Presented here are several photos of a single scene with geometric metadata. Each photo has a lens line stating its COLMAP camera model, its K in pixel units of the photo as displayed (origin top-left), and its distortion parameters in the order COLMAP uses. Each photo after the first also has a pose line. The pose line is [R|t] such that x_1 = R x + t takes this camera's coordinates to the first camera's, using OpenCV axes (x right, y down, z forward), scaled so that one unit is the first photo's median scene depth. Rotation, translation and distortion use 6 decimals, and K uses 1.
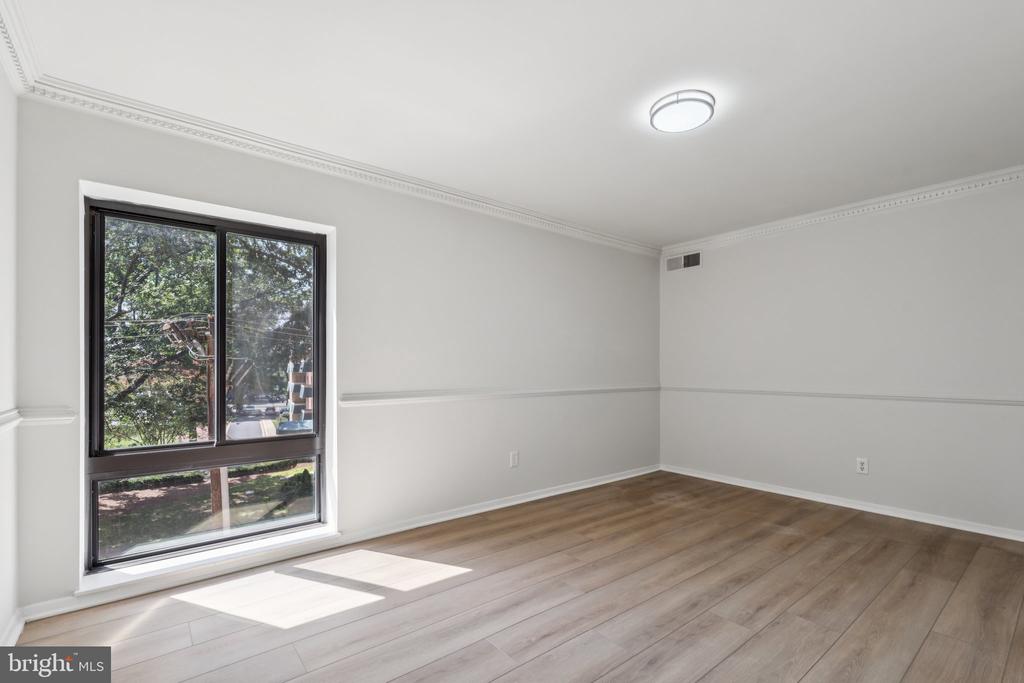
lens RADIAL K [[459.7, 0, 523.9], [0, 459.7, 368.6], [0, 0, 1]] dist [0.004454, 0.000996]
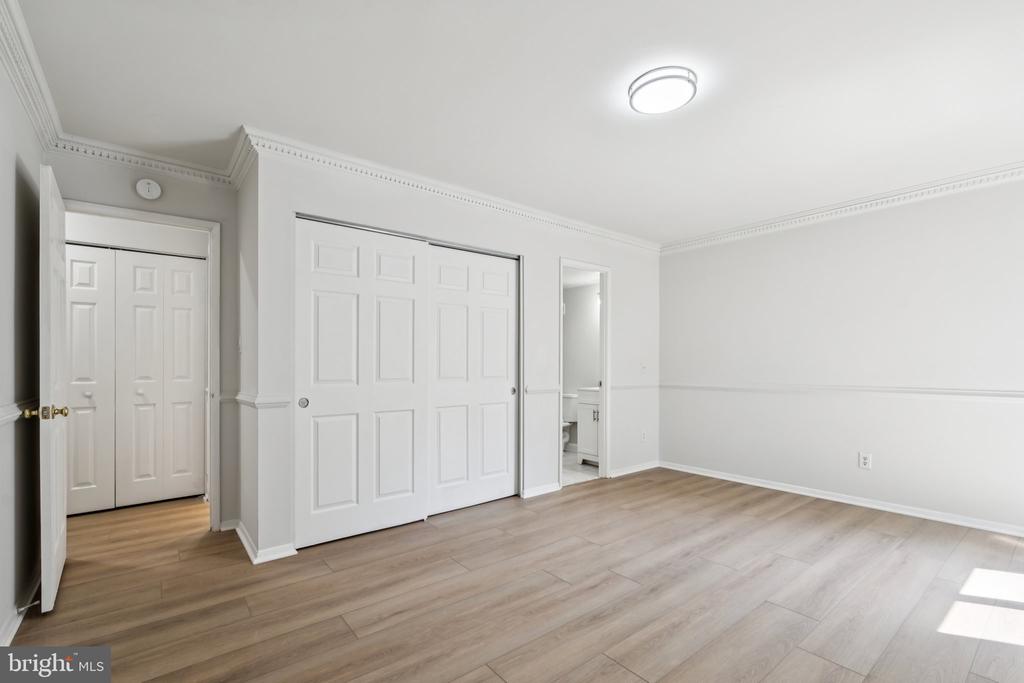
lens RADIAL K [[459.7, 0, 517.1], [0, 459.7, 359.3], [0, 0, 1]] dist [0.004454, 0.000996]
pose [[-0.999874, -0.001654, 0.015768, 0.230934], [-0.001813, 0.999948, -0.010062, -0.001313], [-0.015751, -0.010090, -0.999825, 0.715271]]
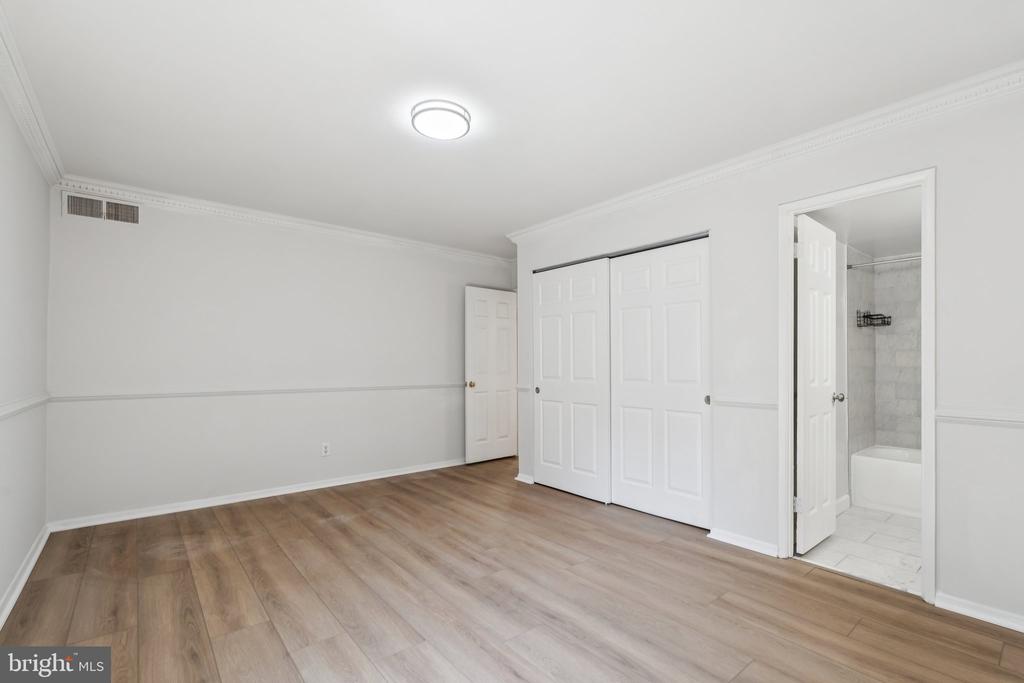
lens RADIAL K [[459.7, 0, 512.3], [0, 459.7, 359.7], [0, 0, 1]] dist [0.004454, 0.000996]
pose [[0.005500, 0.009453, 0.999940, -0.253544], [-0.000780, 0.999955, -0.009449, -0.003350], [-0.999985, -0.000728, 0.005507, 0.304885]]
